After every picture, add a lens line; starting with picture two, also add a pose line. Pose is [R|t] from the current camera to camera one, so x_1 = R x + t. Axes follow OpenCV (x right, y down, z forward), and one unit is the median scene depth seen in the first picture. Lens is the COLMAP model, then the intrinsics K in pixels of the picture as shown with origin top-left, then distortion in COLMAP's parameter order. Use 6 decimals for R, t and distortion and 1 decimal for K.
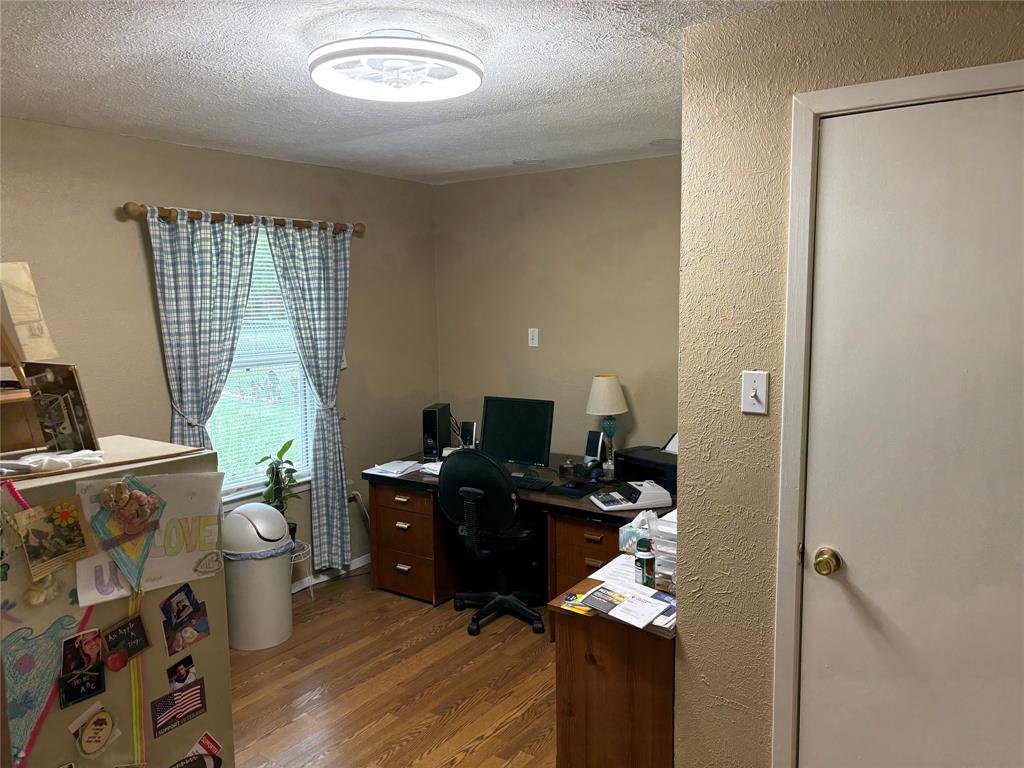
lens RADIAL K [[772.7, 0, 512.9], [0, 772.7, 383.7], [0, 0, 1]] dist [0.021236, -0.016505]
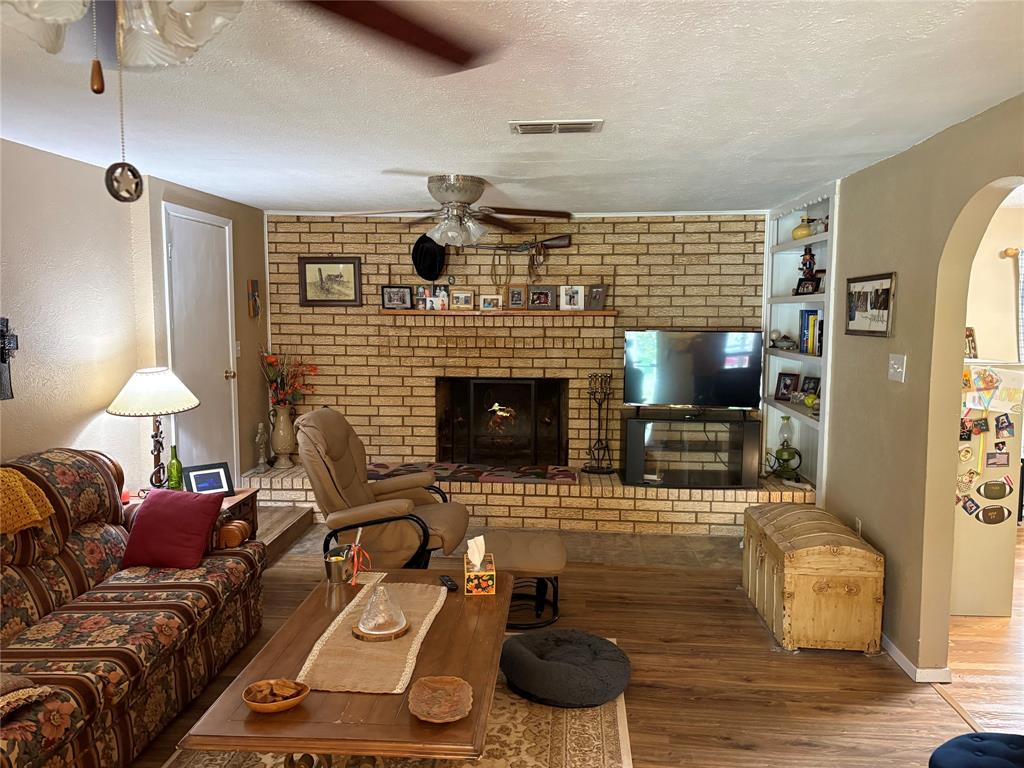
lens RADIAL K [[772.7, 0, 512.8], [0, 772.7, 384.2], [0, 0, 1]] dist [0.021236, -0.016505]
pose [[0.521907, 0.093999, -0.847807, 0.943231], [-0.098279, 0.993917, 0.049698, 0.196973], [0.847322, 0.057384, 0.527971, -1.840546]]
